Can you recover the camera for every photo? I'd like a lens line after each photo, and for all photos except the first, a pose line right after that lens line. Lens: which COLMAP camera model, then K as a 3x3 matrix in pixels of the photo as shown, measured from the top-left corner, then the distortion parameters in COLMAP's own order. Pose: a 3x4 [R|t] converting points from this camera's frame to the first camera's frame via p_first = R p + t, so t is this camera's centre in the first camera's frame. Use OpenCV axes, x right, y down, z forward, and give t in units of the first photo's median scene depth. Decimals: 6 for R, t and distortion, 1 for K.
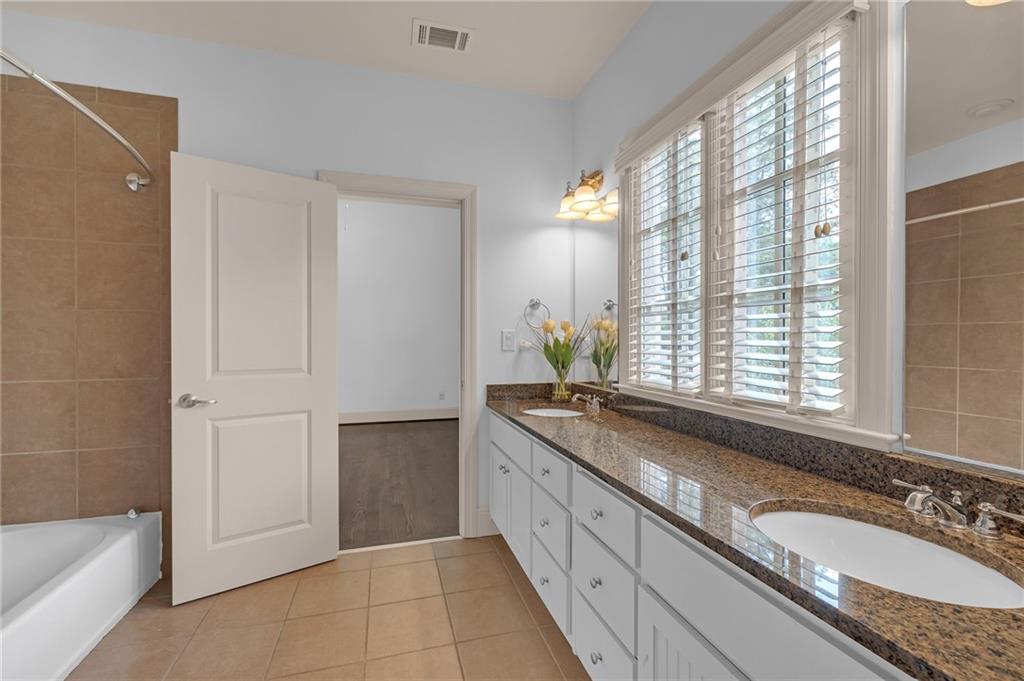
lens RADIAL K [[452.7, 0, 519.6], [0, 452.7, 323.4], [0, 0, 1]] dist [0.022596, 0.000034]
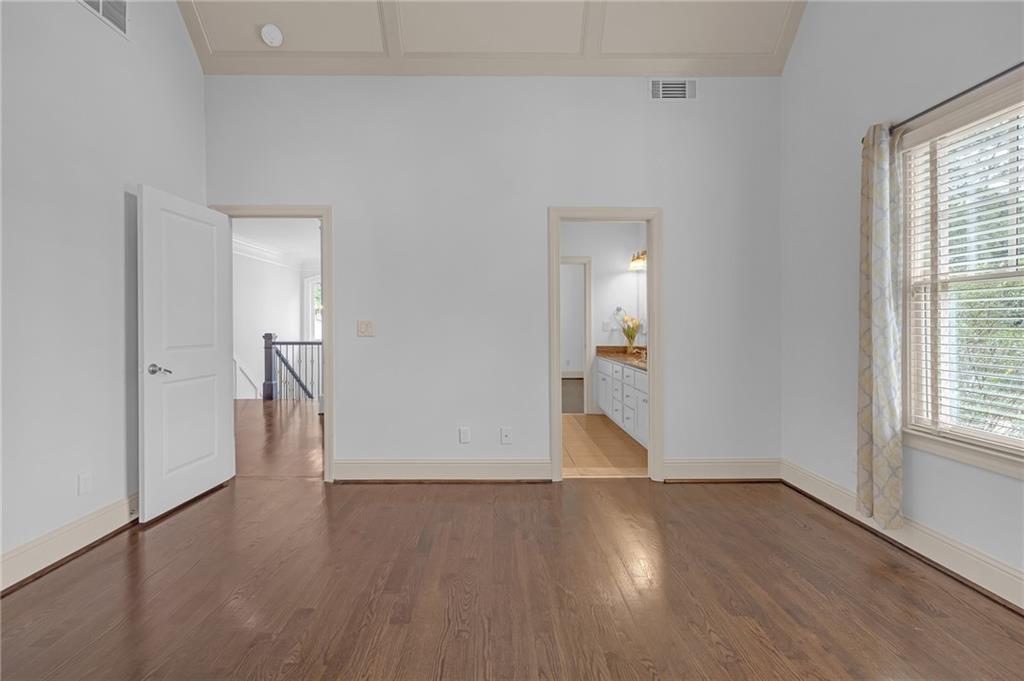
lens RADIAL K [[452.7, 0, 519.6], [0, 452.7, 323.4], [0, 0, 1]] dist [0.022596, 0.000034]
pose [[0.964020, -0.002168, -0.265821, 0.154761], [0.003699, 0.999979, 0.005259, 0.010946], [0.265804, -0.006054, 0.964008, -1.238053]]
